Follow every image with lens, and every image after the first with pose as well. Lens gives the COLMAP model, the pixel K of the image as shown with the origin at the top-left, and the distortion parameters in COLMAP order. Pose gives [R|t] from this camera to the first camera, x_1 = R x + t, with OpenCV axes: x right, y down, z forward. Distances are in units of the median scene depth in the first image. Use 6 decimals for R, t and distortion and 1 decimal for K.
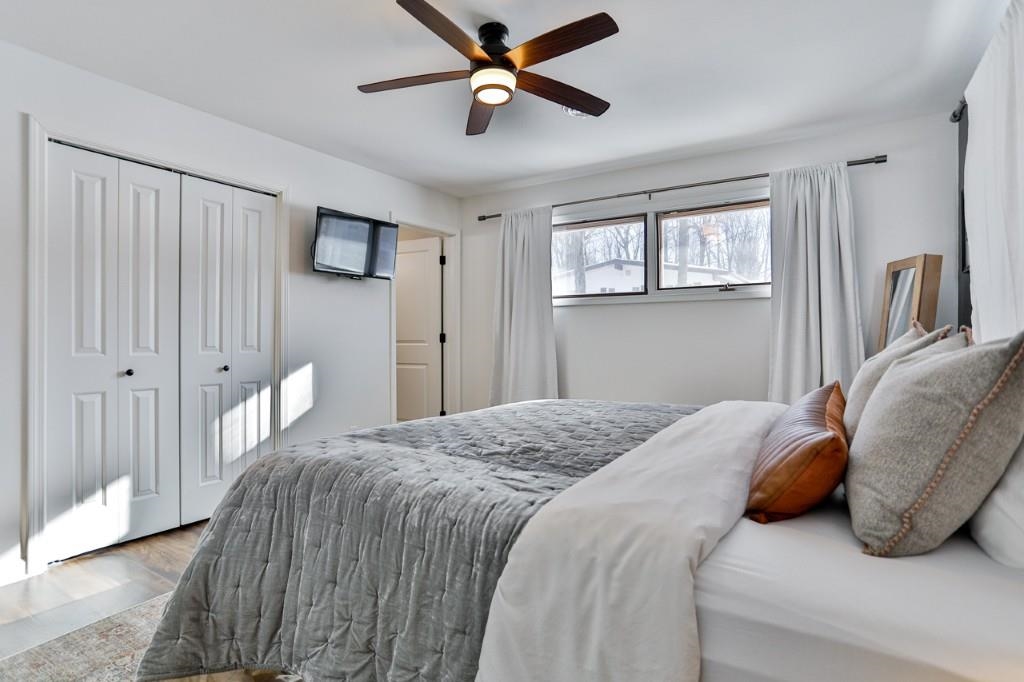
lens RADIAL K [[531.9, 0, 517.5], [0, 531.9, 332.4], [0, 0, 1]] dist [0.000077, 0.000314]
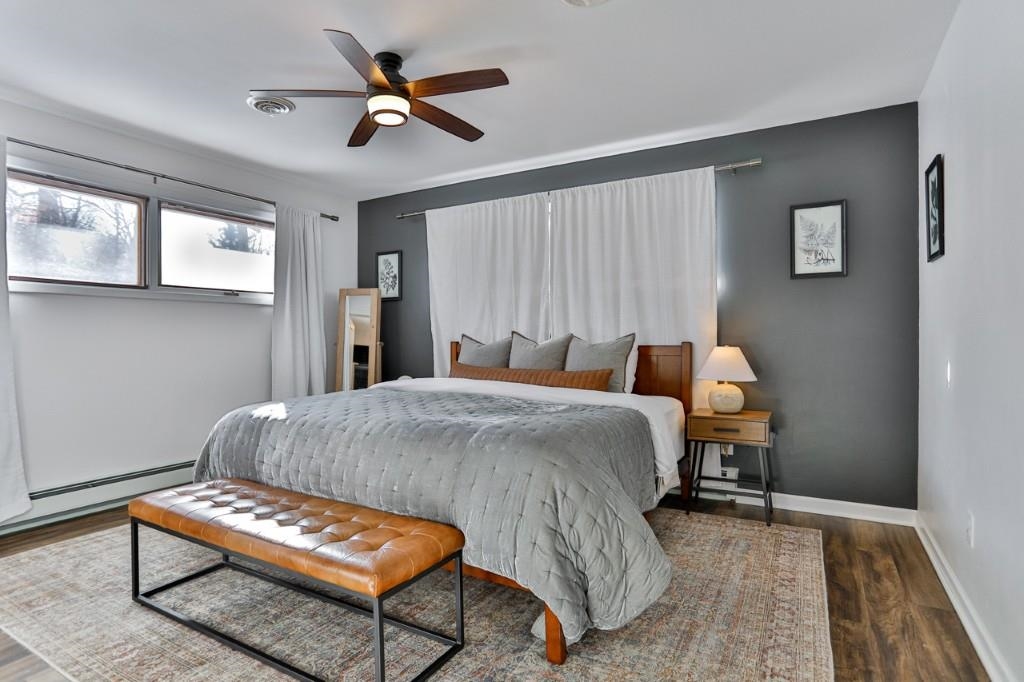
lens RADIAL K [[531.9, 0, 517.5], [0, 531.9, 332.4], [0, 0, 1]] dist [0.000077, 0.000314]
pose [[-0.017074, 0.007905, 0.999823, -0.652573], [-0.009974, 0.999918, -0.008076, 0.000493], [-0.999804, -0.010110, -0.016994, 0.412510]]
